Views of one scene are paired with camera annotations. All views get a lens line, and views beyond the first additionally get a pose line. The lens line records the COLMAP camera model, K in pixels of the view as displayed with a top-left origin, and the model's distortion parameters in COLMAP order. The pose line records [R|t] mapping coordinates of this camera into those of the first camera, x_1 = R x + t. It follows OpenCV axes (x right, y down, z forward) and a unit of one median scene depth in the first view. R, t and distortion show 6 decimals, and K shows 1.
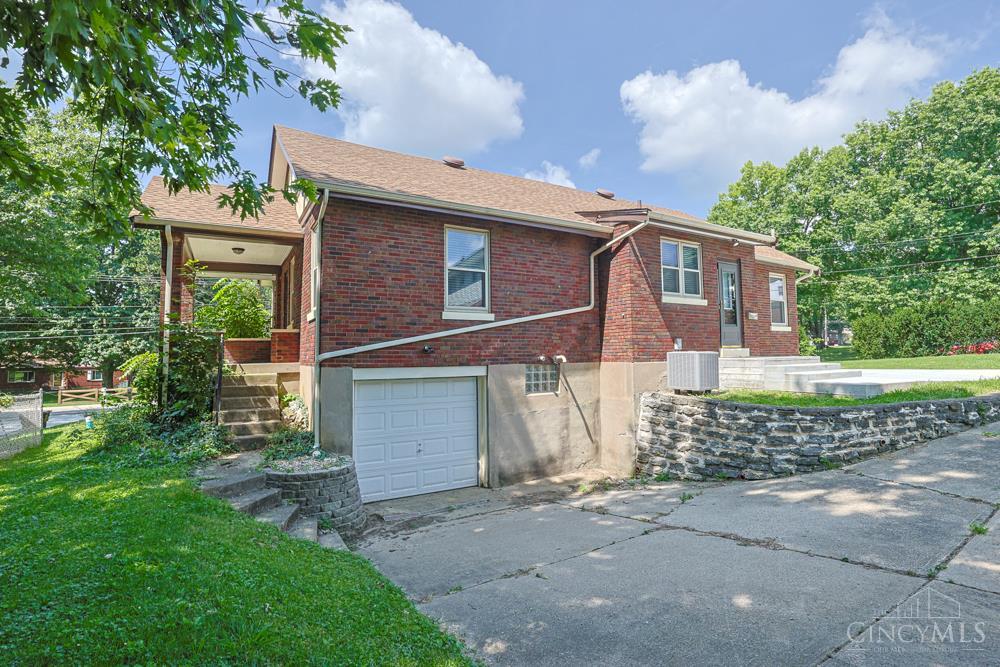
lens RADIAL K [[456.9, 0, 514.9], [0, 456.9, 321.0], [0, 0, 1]] dist [-0.012073, 0.004214]
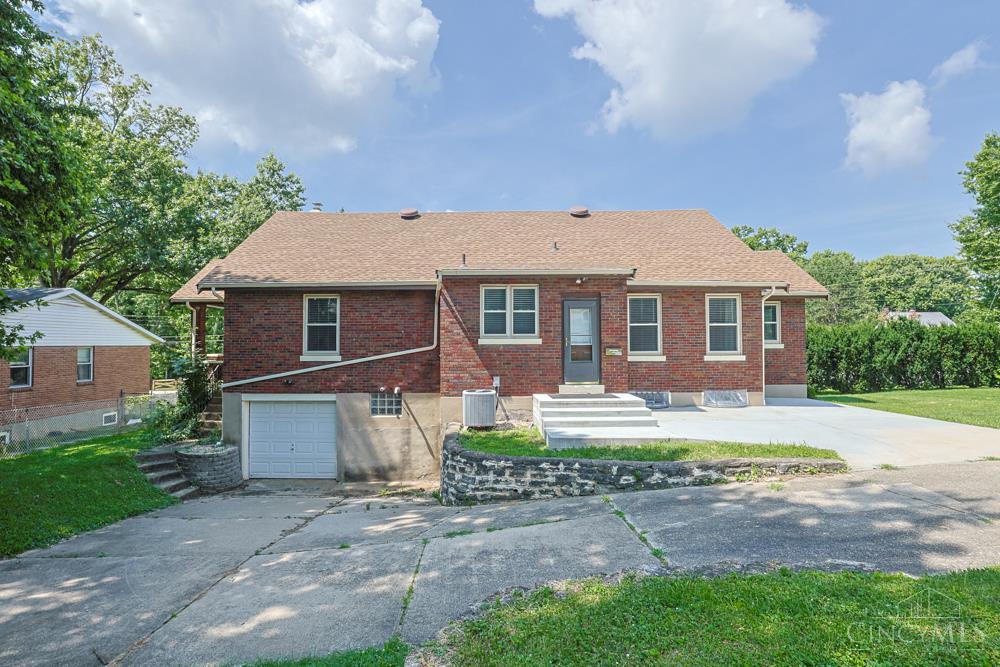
lens RADIAL K [[508.7, 0, 495.5], [0, 508.7, 325.4], [0, 0, 1]] dist [-0.001127, 0.001492]
pose [[0.862656, -0.005603, -0.505760, 1.063295], [0.029613, 0.998783, 0.039445, -0.145374], [0.504924, -0.049004, 0.861772, -0.067082]]
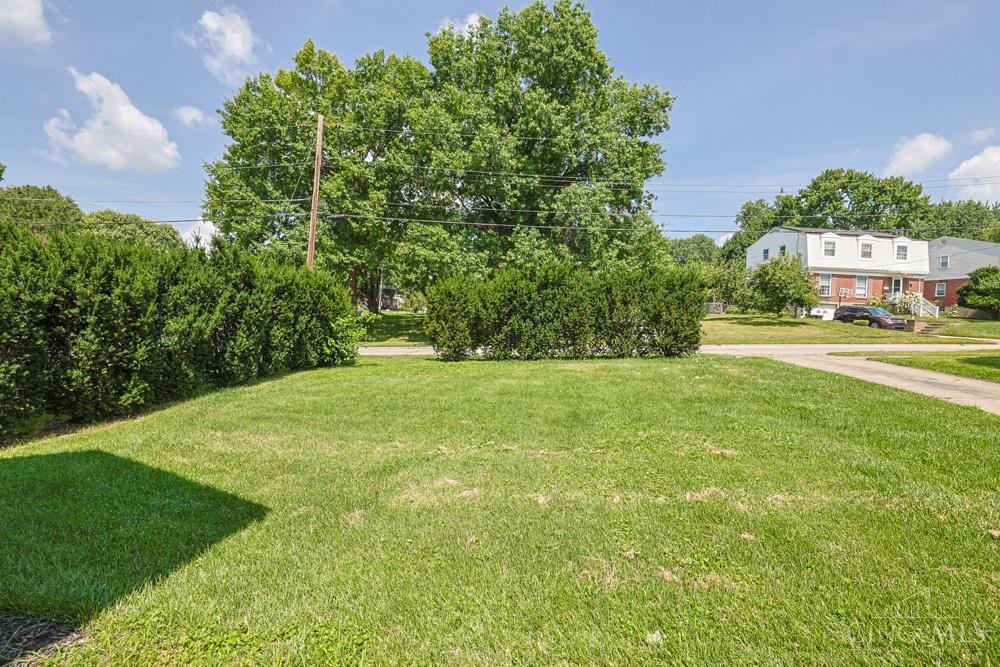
lens RADIAL K [[456.9, 0, 493.0], [0, 456.9, 326.4], [0, 0, 1]] dist [-0.012073, 0.004214]
pose [[0.662426, 0.025168, 0.748704, 1.141226], [-0.105915, 0.992542, 0.060345, 0.024859], [-0.741602, -0.119273, 0.660152, 1.695647]]
